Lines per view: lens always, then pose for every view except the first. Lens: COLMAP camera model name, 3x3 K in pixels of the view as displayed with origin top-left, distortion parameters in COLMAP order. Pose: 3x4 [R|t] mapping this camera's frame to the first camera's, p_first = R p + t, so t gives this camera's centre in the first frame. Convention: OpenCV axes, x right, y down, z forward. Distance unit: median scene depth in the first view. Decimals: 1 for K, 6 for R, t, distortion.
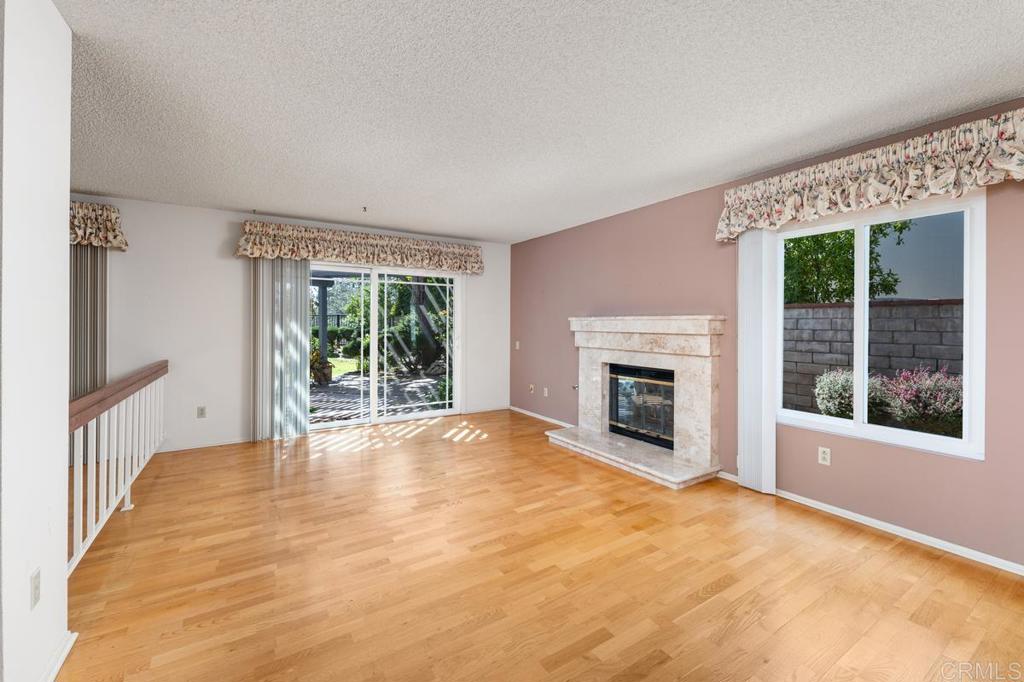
lens RADIAL K [[422.8, 0, 507.8], [0, 422.8, 316.6], [0, 0, 1]] dist [0.001142, 0.000141]
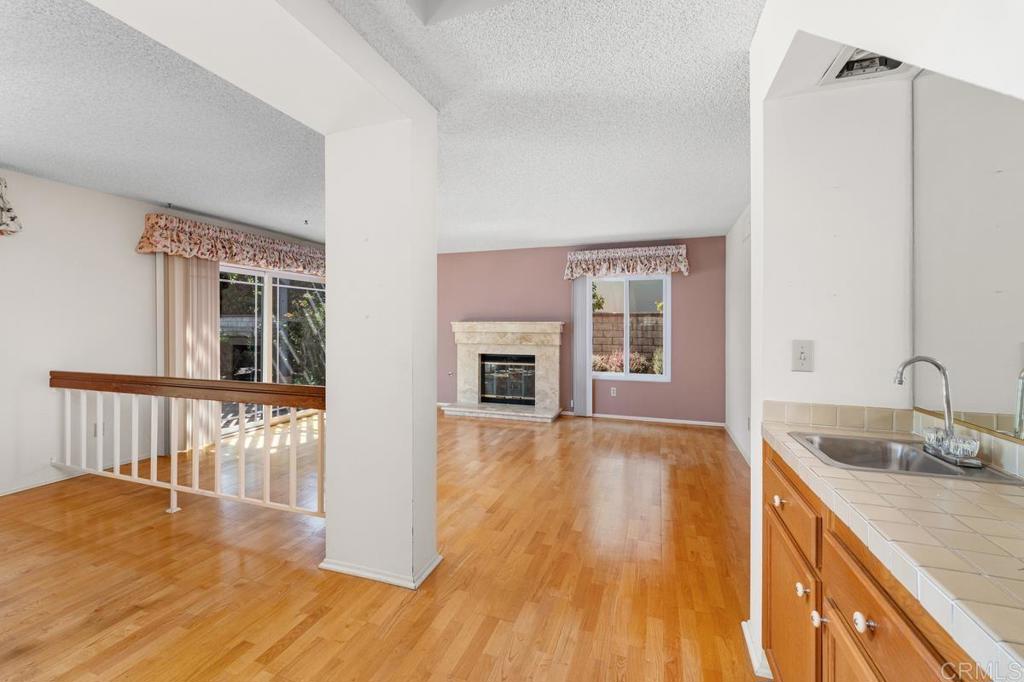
lens RADIAL K [[416.7, 0, 511.0], [0, 416.7, 322.5], [0, 0, 1]] dist [-0.000331, 0.000162]
pose [[0.788489, 0.005043, 0.615028, -0.598815], [-0.011616, 0.999910, 0.006693, -0.008109], [-0.614939, -0.012422, 0.788477, -0.186491]]
